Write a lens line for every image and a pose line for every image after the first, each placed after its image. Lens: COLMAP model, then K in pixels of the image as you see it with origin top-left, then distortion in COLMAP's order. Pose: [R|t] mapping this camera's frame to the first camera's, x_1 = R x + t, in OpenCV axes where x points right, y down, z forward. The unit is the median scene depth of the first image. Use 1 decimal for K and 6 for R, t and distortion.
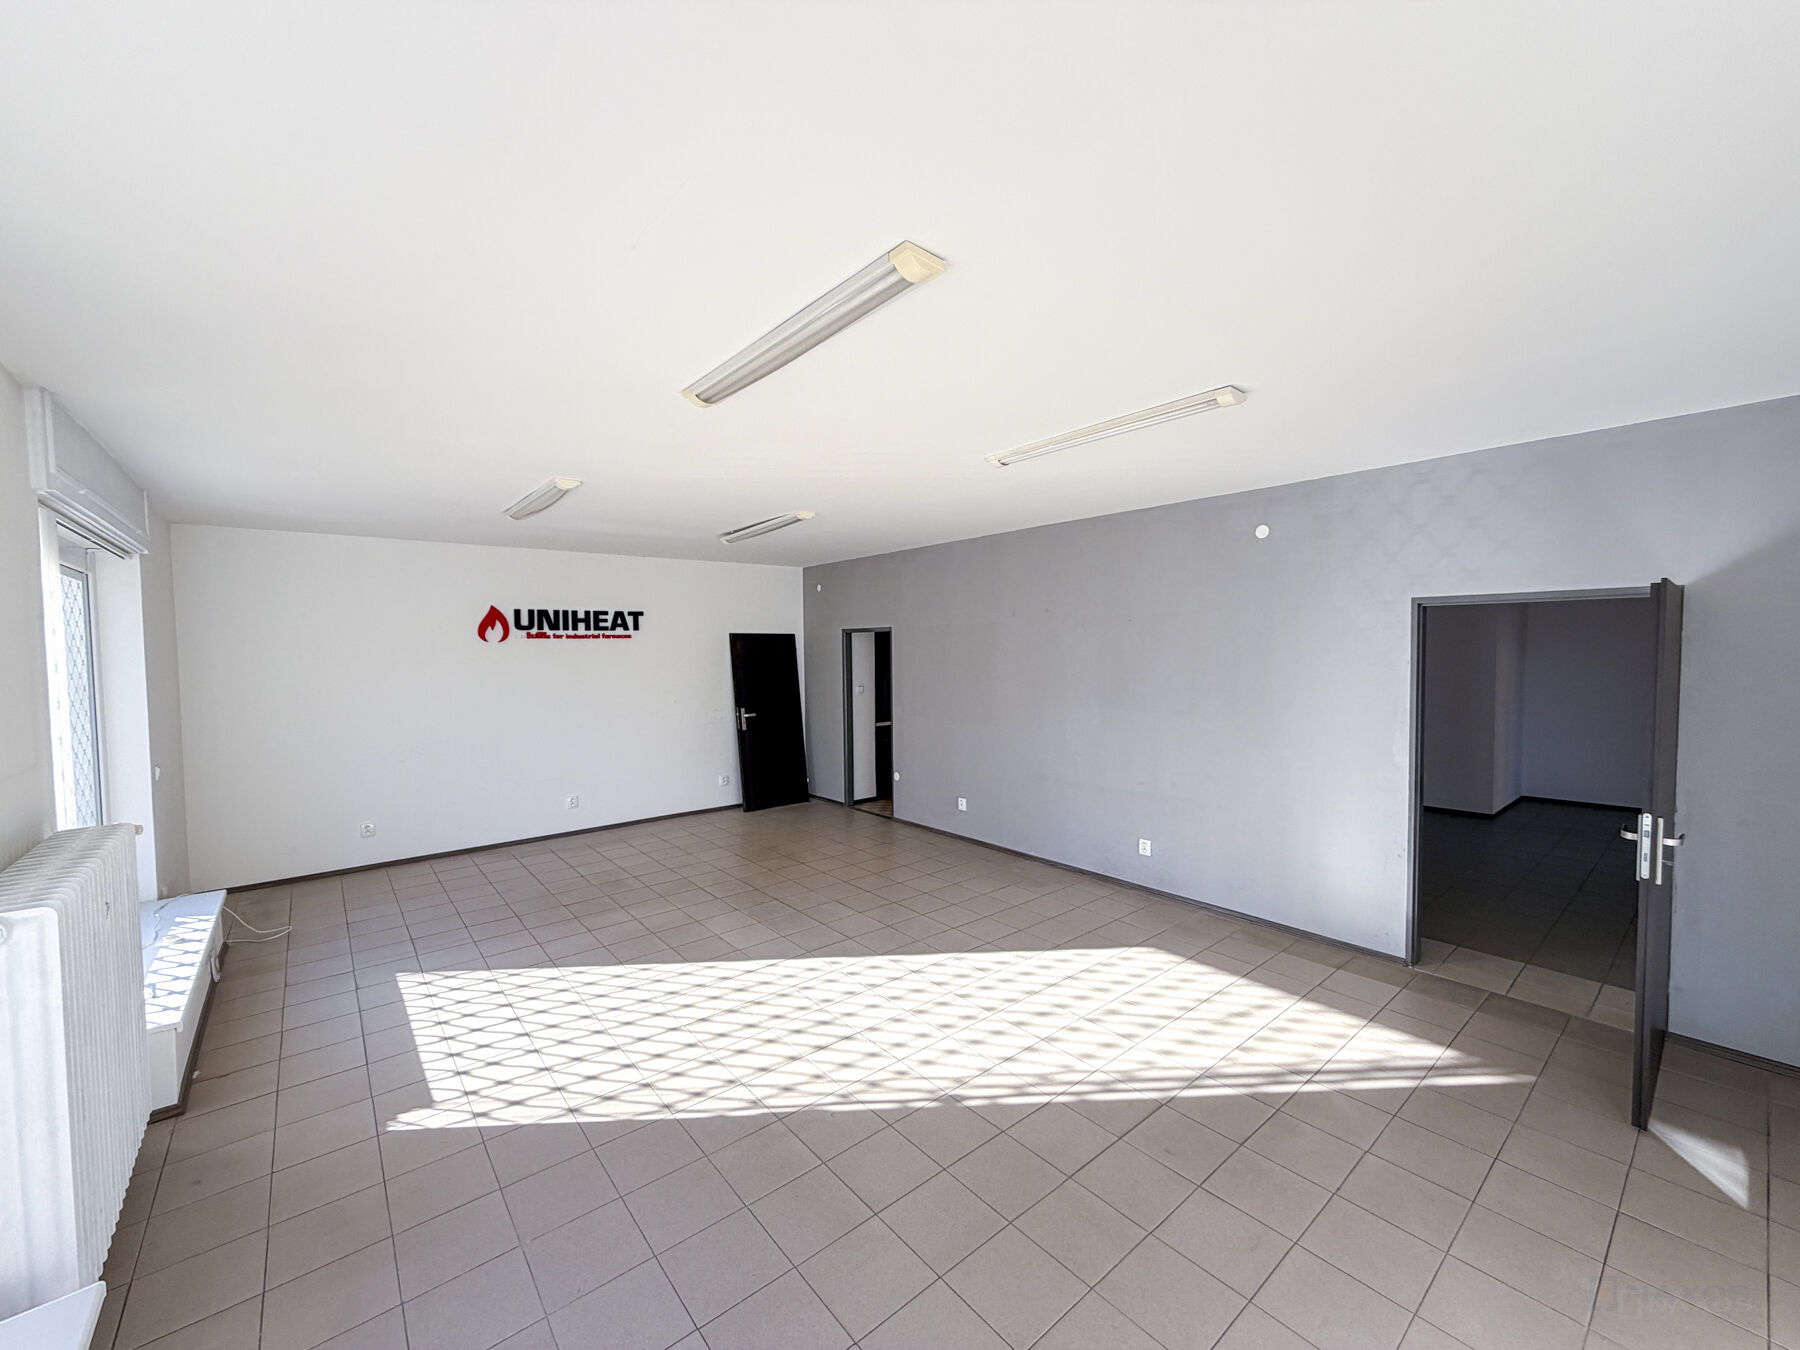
lens RADIAL K [[716.1, 0, 899.3], [0, 716.1, 647.3], [0, 0, 1]] dist [-0.001421, -0.000014]
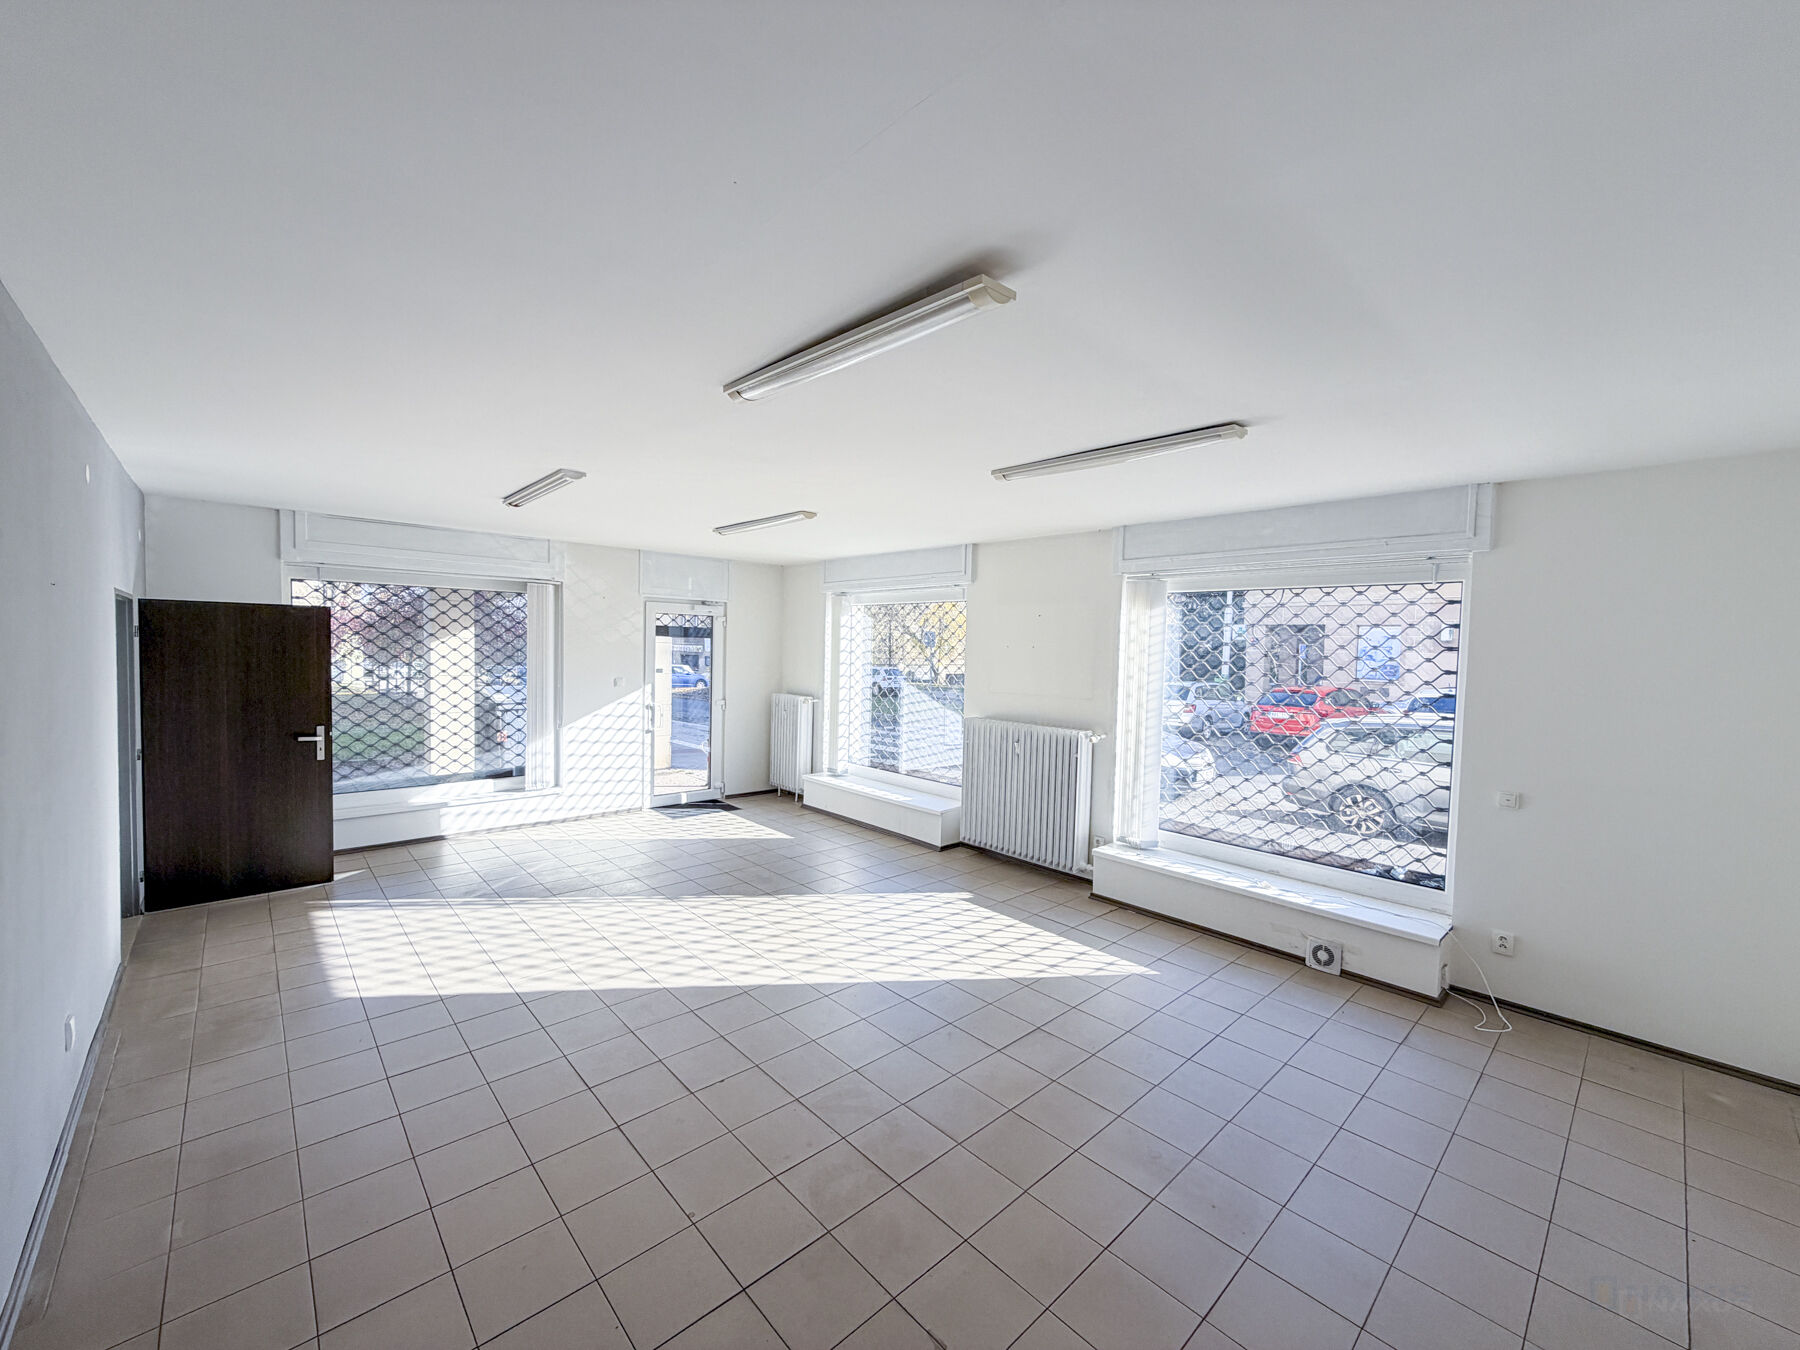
lens RADIAL K [[714.1, 0, 892.7], [0, 714.1, 675.2], [0, 0, 1]] dist [0.000275, 0.000190]
pose [[-0.998757, -0.011330, -0.048531, -0.313225], [-0.013437, 0.998972, 0.043305, -0.005624], [0.047991, 0.043903, -0.997882, 2.262759]]
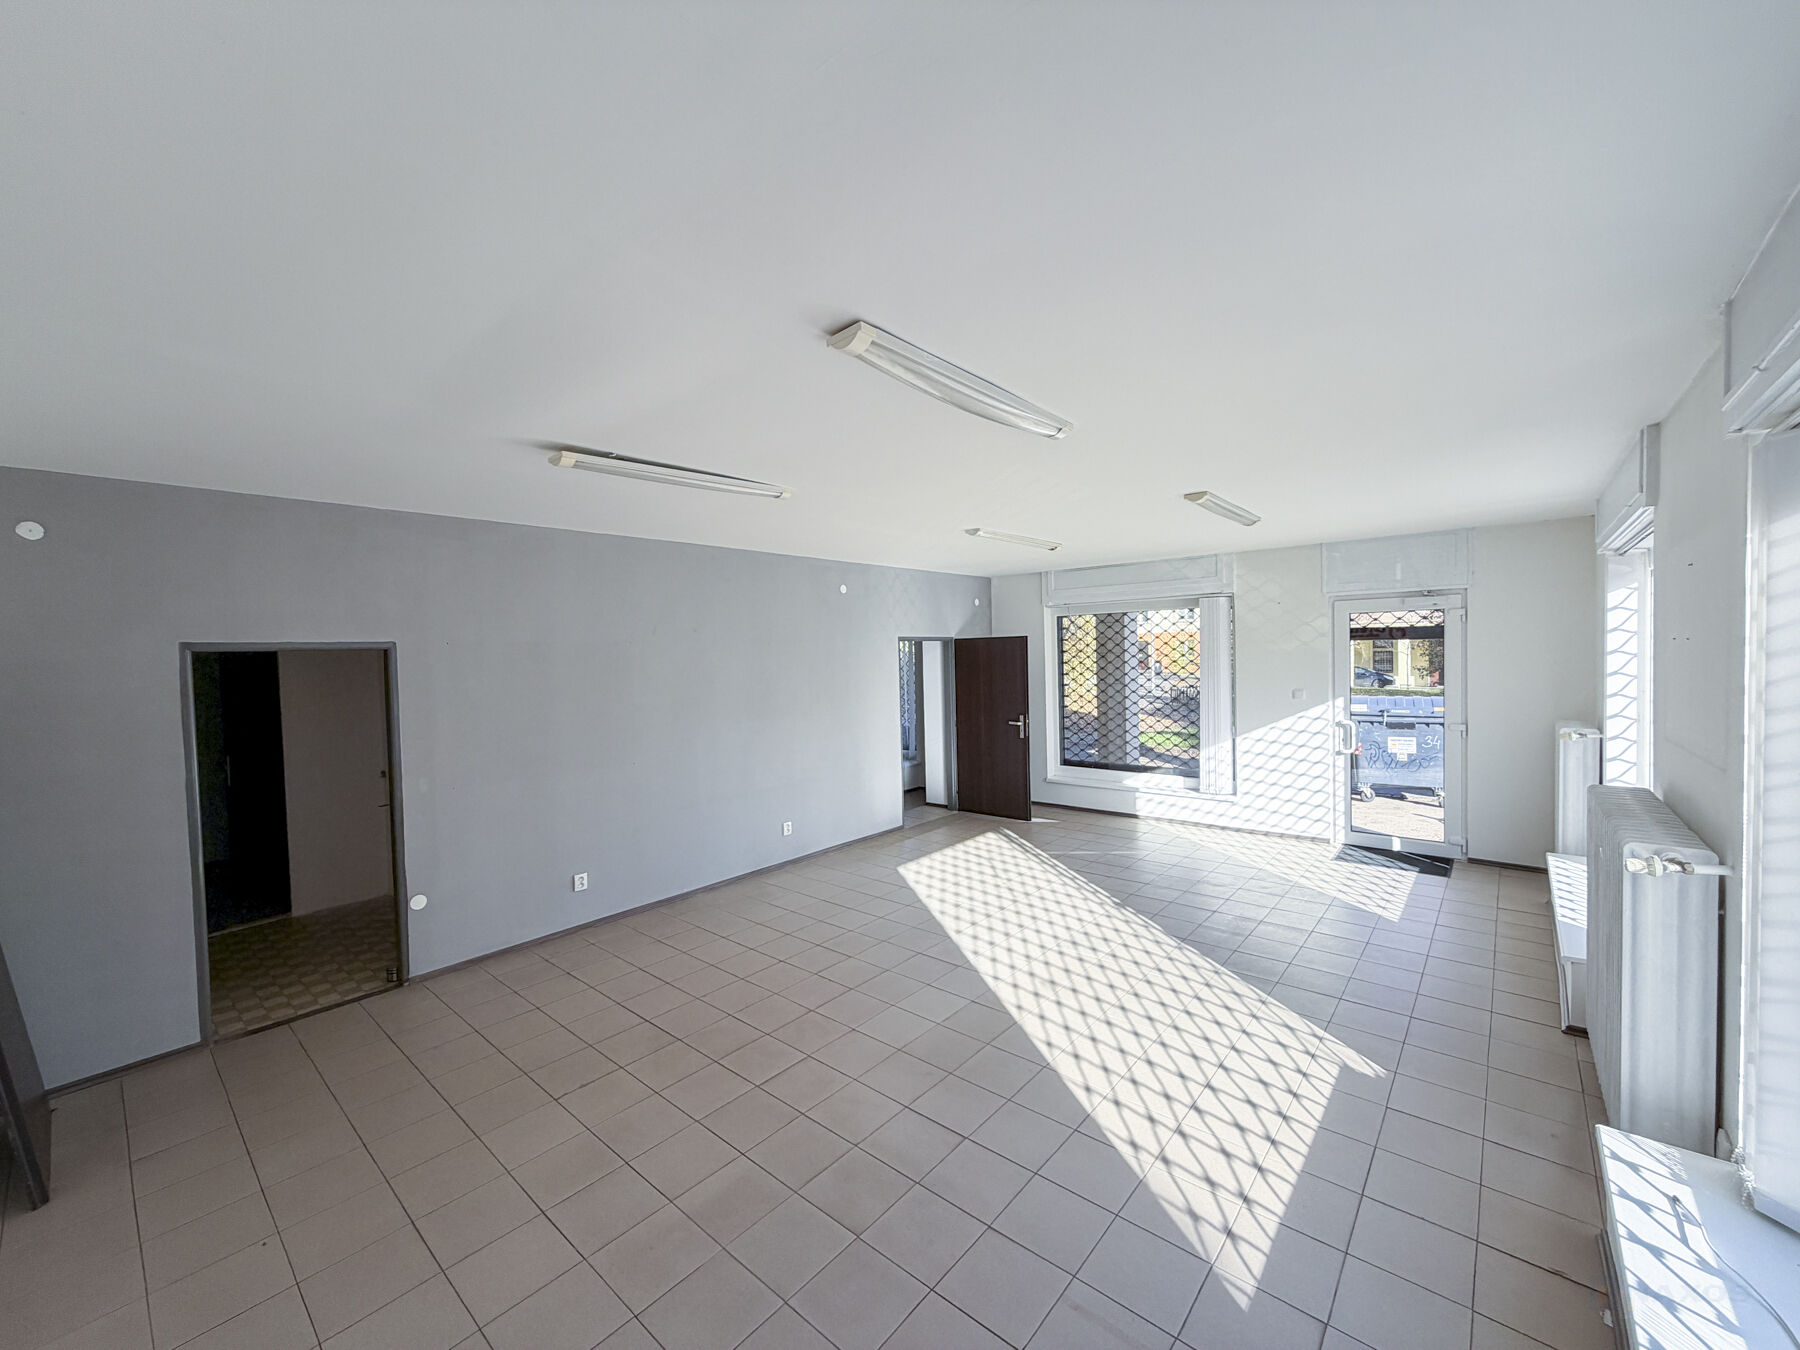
lens RADIAL K [[714.1, 0, 892.7], [0, 714.1, 675.2], [0, 0, 1]] dist [0.000275, 0.000190]
pose [[-0.161356, -0.016547, 0.986758, -1.318050], [0.028846, 0.999353, 0.021475, -0.005590], [-0.986475, 0.031929, -0.160774, 1.501464]]
